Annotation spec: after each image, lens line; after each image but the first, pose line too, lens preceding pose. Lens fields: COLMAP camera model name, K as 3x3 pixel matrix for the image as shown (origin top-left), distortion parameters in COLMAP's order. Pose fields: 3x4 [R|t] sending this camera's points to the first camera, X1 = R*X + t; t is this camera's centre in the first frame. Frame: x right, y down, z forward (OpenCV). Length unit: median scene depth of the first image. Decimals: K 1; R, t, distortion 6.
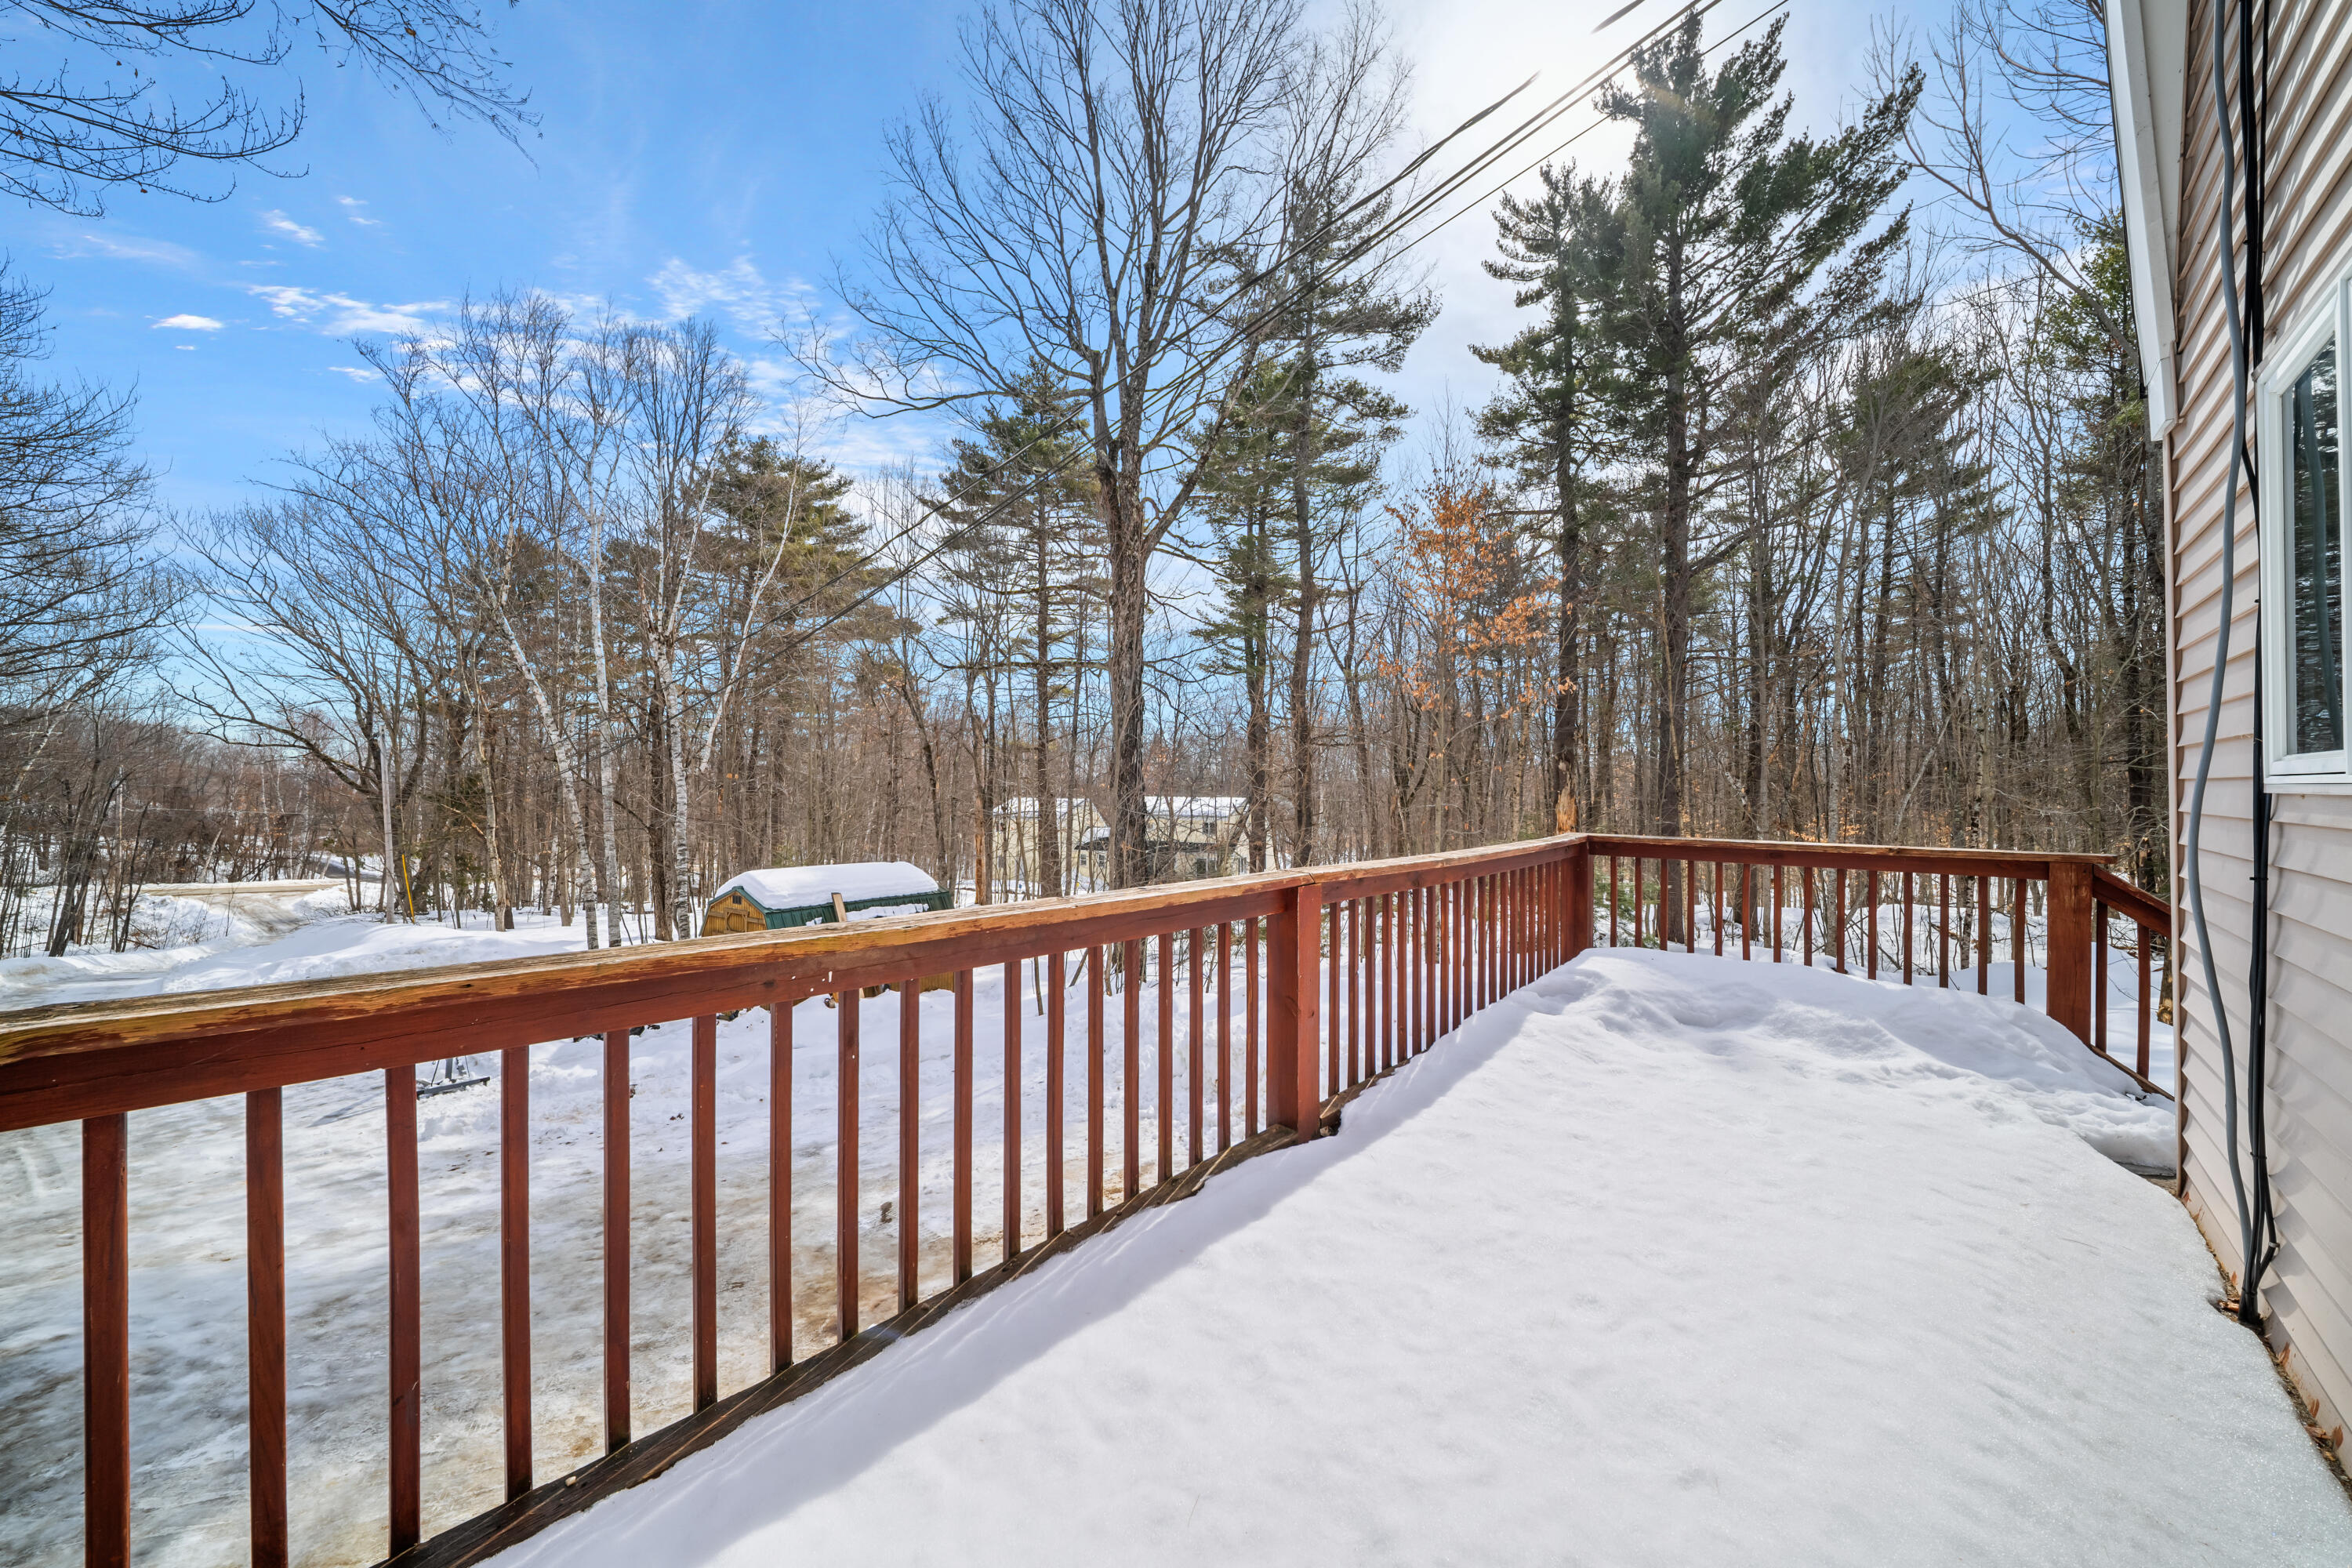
lens RADIAL K [[824.6, 0, 1170.8], [0, 824.6, 765.5], [0, 0, 1]] dist [0.011841, -0.009427]
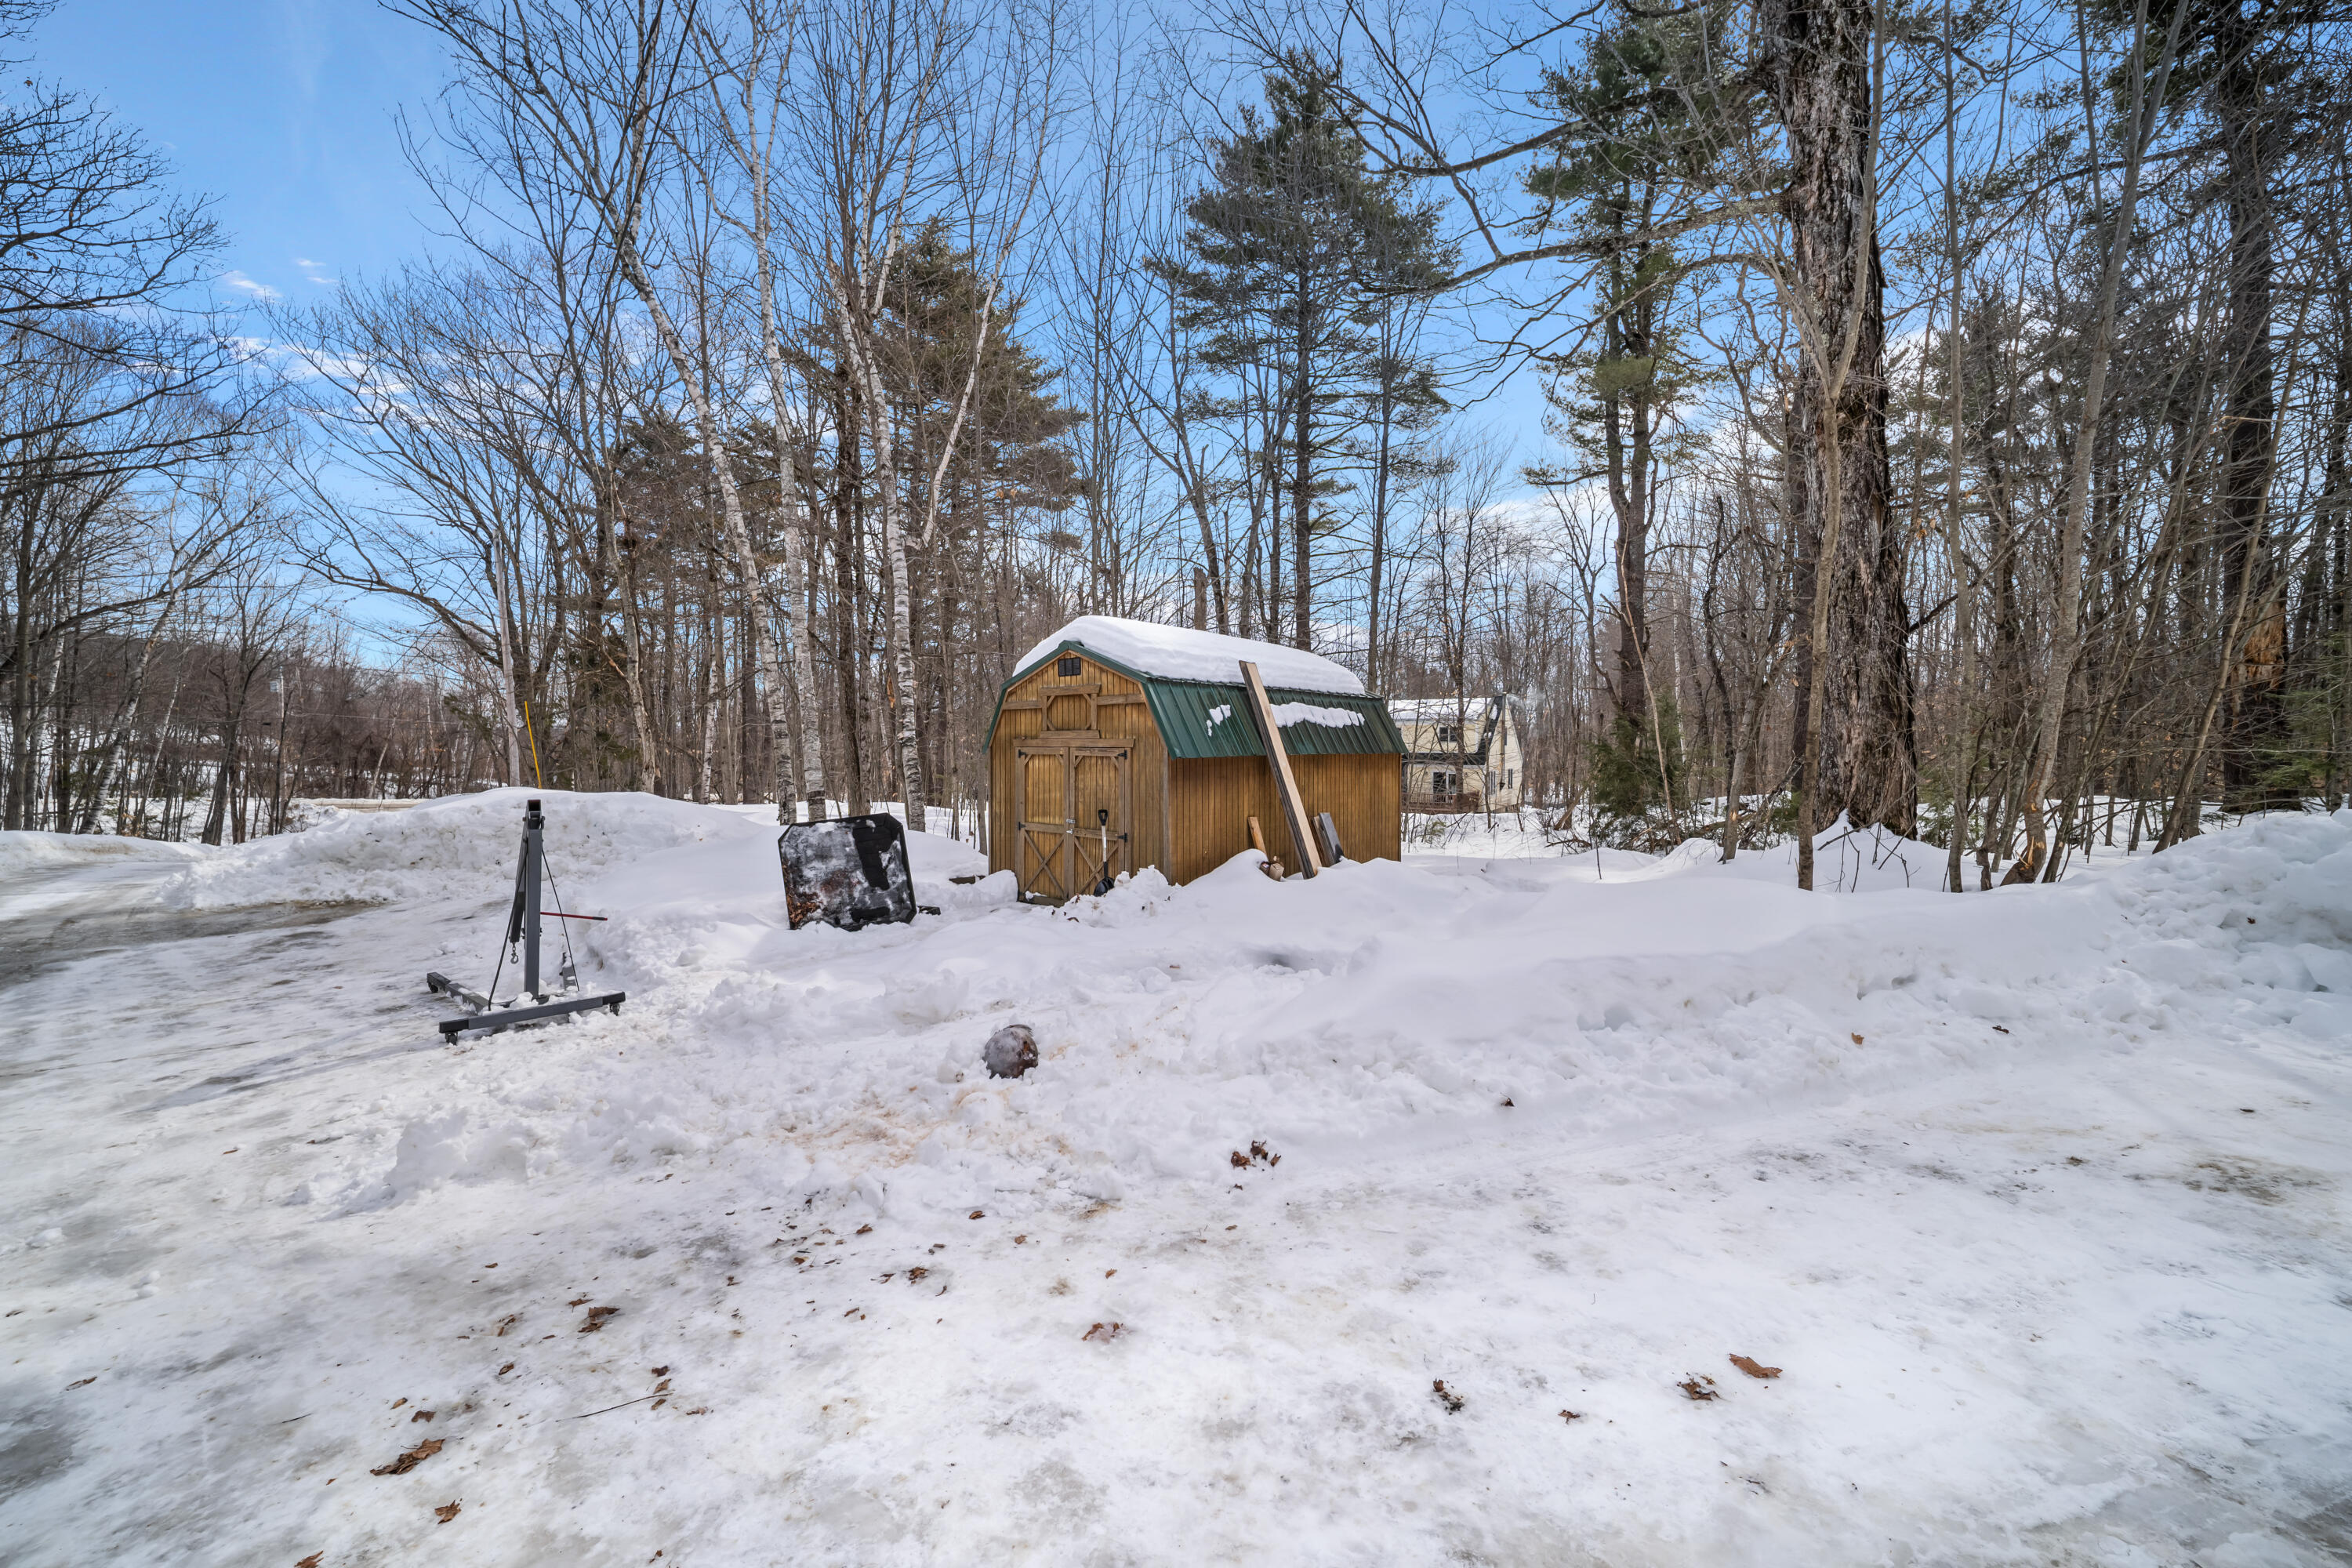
lens RADIAL K [[824.6, 0, 1170.8], [0, 824.6, 765.5], [0, 0, 1]] dist [0.011841, -0.009427]
pose [[0.992516, 0.002251, -0.122095, -0.411588], [0.004424, 0.998511, 0.054374, 0.197981], [0.122035, -0.054507, 0.991028, 0.515708]]
